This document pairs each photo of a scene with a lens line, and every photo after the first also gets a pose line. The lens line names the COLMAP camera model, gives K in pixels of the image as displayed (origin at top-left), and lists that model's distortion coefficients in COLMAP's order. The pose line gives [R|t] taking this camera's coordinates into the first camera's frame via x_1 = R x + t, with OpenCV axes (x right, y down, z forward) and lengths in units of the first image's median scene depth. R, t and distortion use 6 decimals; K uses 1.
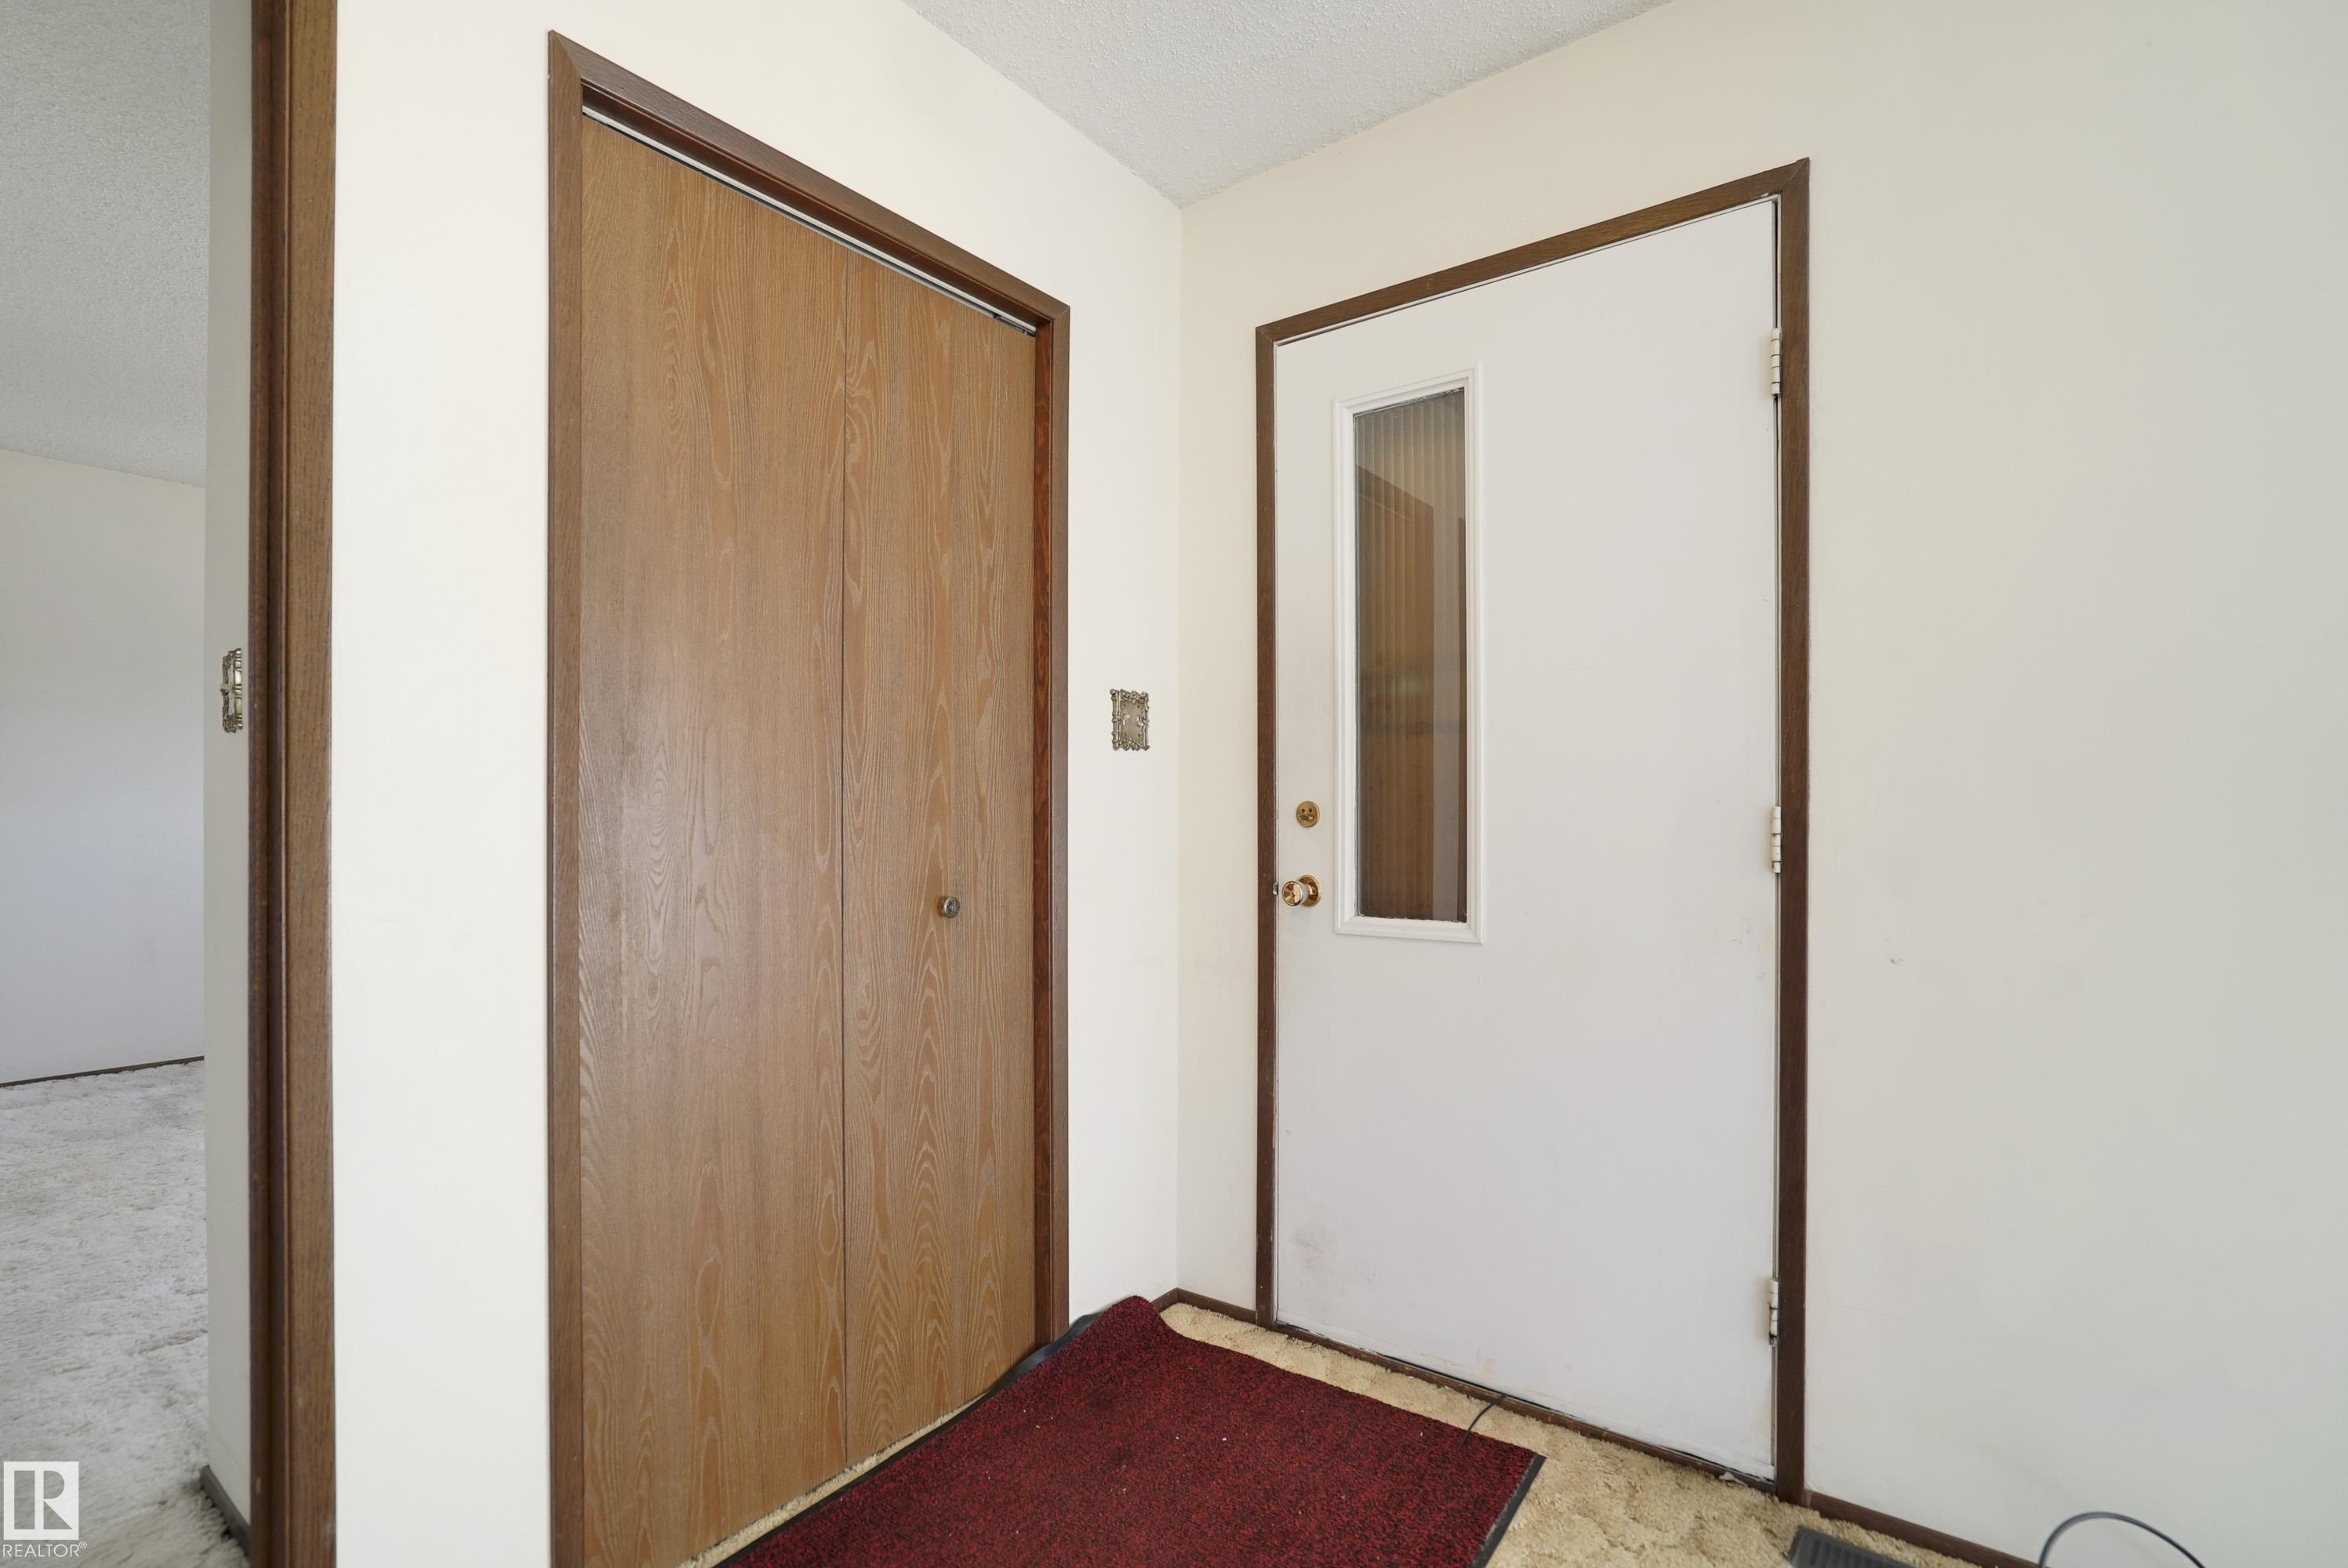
lens RADIAL K [[1079.7, 0, 1144.0], [0, 1079.7, 798.9], [0, 0, 1]] dist [-0.001579, -0.000014]
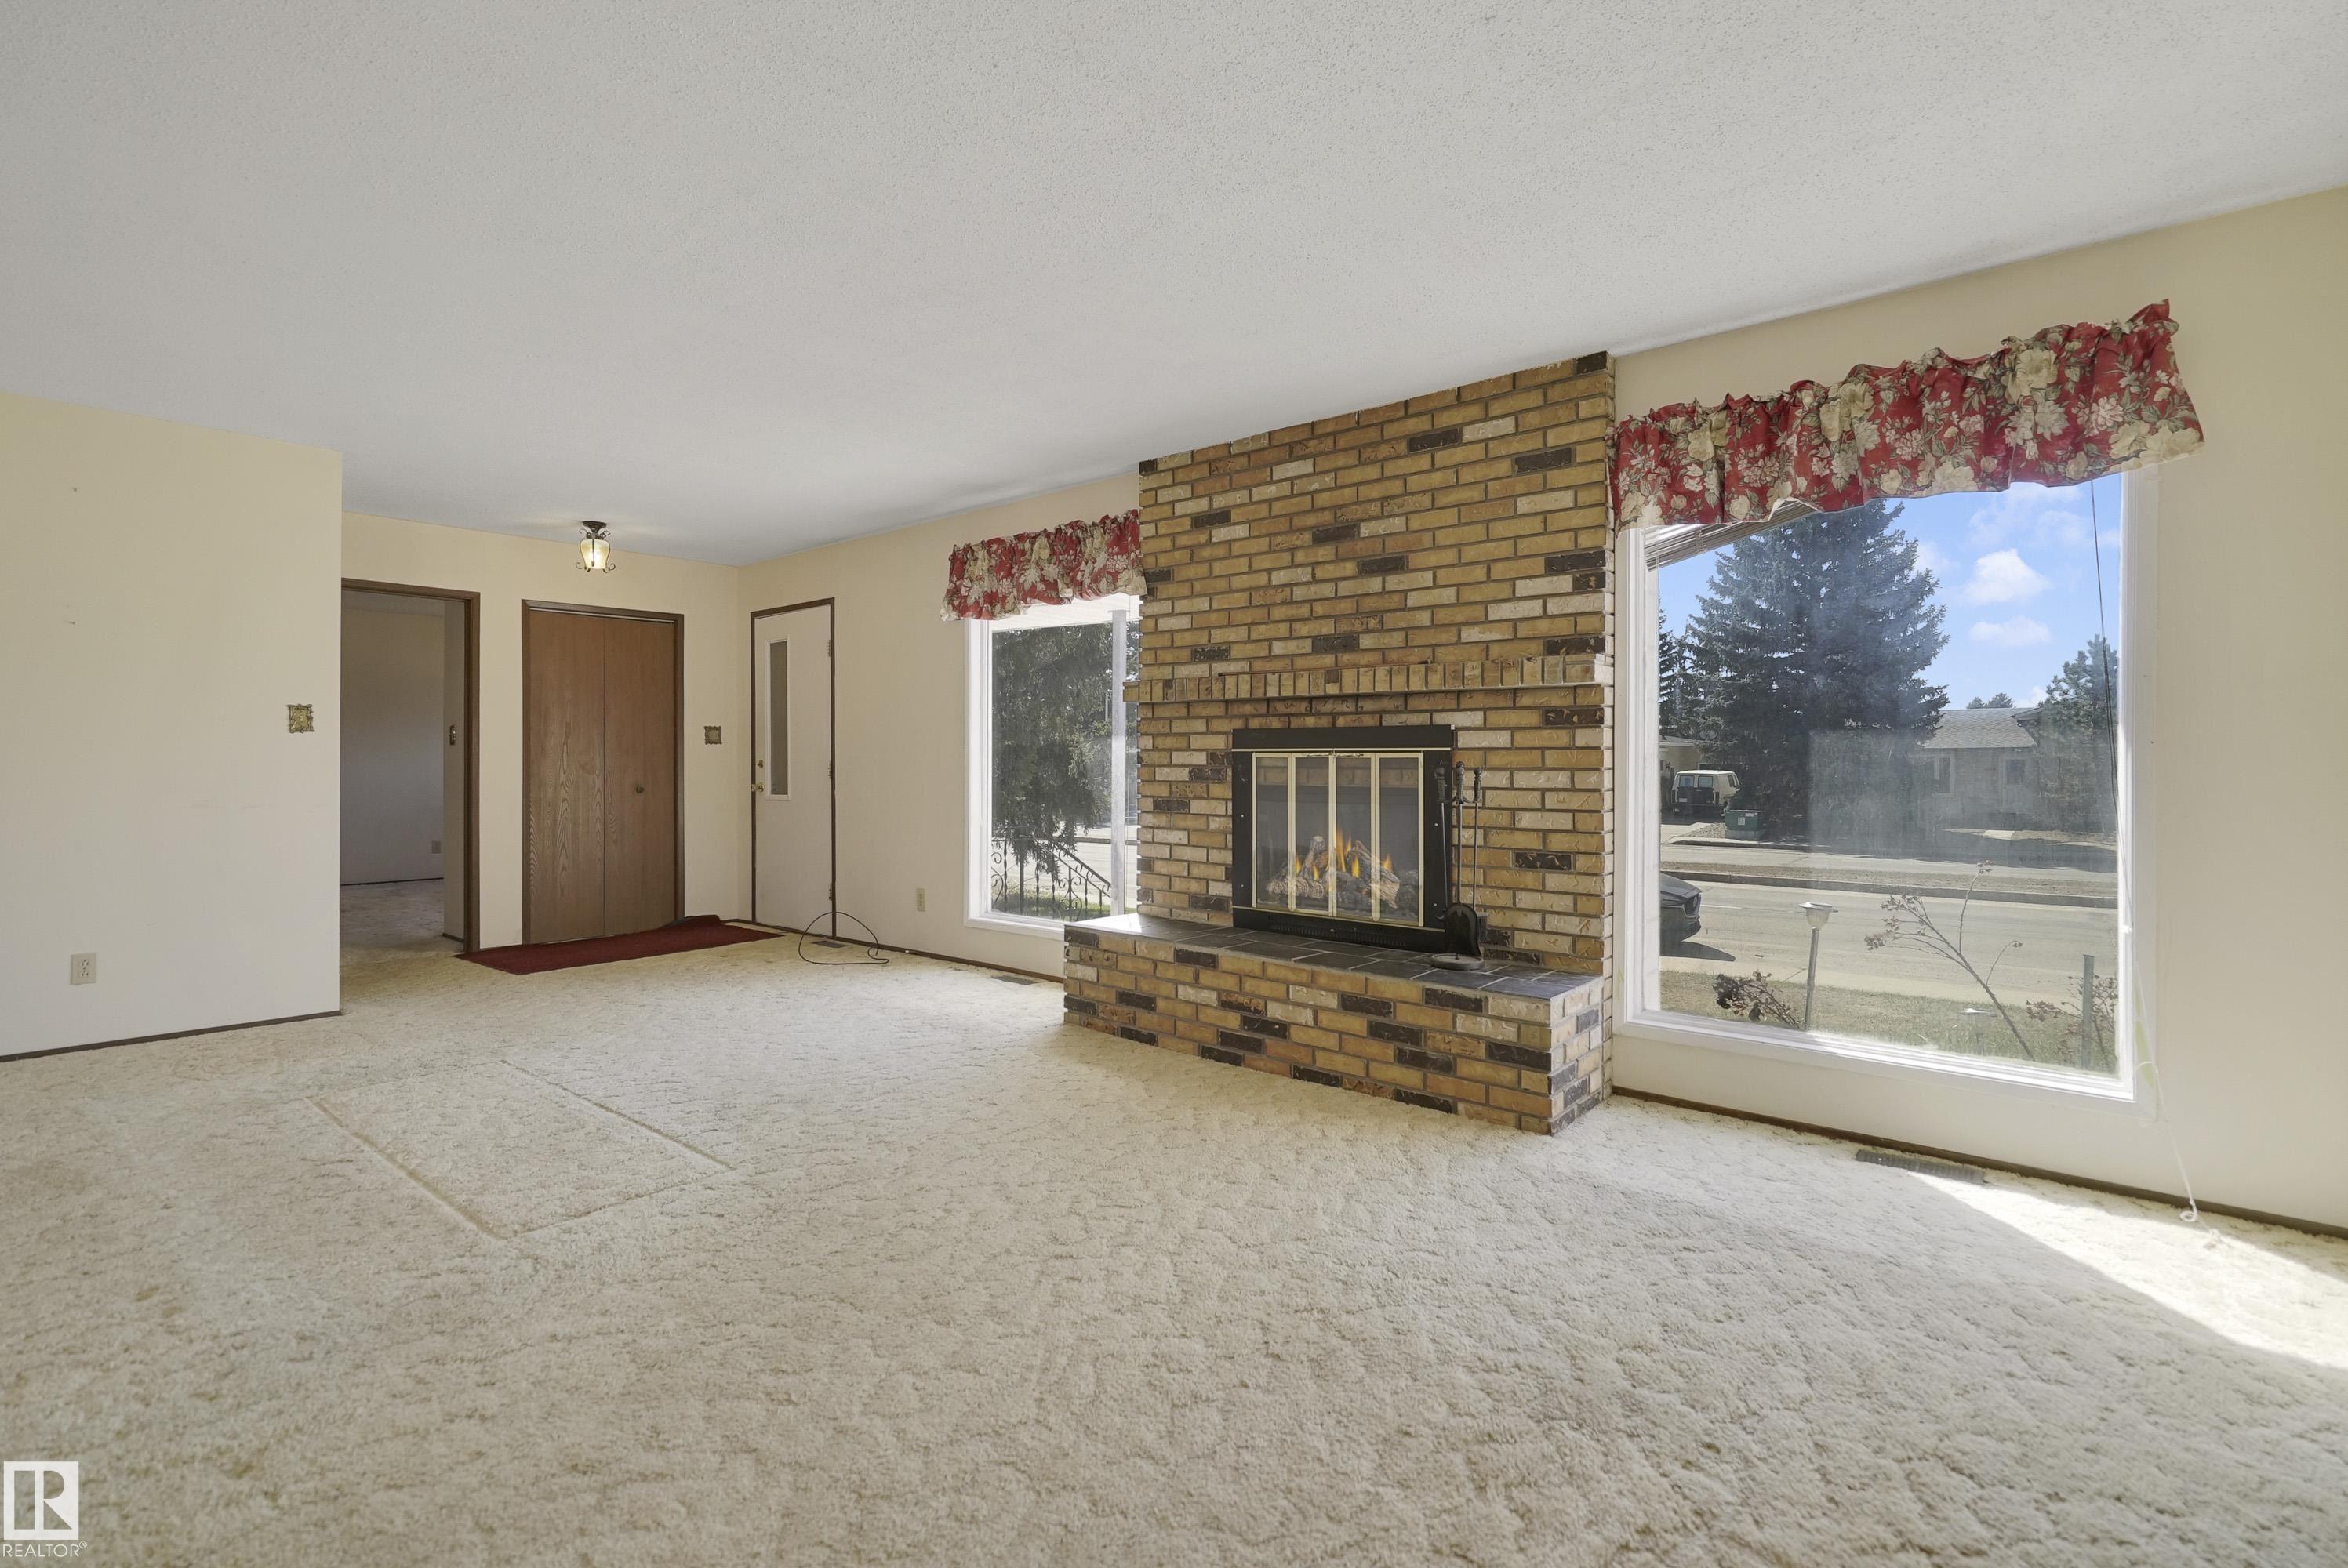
lens RADIAL K [[1084.1, 0, 1172.1], [0, 1084.1, 769.0], [0, 0, 1]] dist [-0.000078, 0.000095]
pose [[0.998102, 0.001473, -0.061559, 1.585251], [-0.001227, 0.999991, 0.004033, 0.012975], [0.061564, -0.003949, 0.998095, -2.180466]]
